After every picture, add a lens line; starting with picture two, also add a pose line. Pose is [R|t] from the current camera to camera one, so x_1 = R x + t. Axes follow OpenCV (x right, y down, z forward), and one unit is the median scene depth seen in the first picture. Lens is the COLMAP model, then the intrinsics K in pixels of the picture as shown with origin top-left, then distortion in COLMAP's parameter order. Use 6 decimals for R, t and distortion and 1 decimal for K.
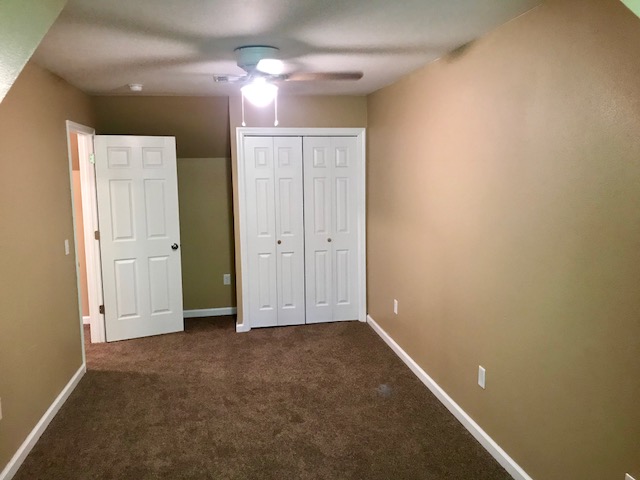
lens RADIAL K [[535.9, 0, 322.3], [0, 535.9, 241.6], [0, 0, 1]] dist [0.015057, 0.006260]
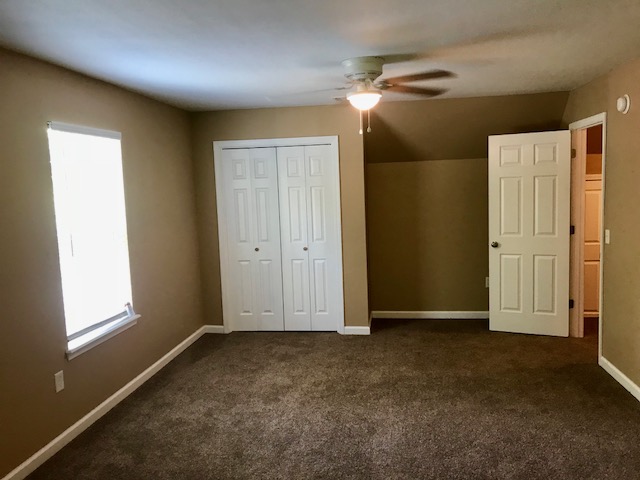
lens RADIAL K [[535.9, 0, 317.5], [0, 535.9, 236.5], [0, 0, 1]] dist [0.015057, 0.006260]
pose [[0.941121, 0.019815, -0.337488, 0.372912], [-0.023924, 0.999682, -0.008018, -0.018681], [0.337222, 0.015620, 0.941296, 0.065323]]
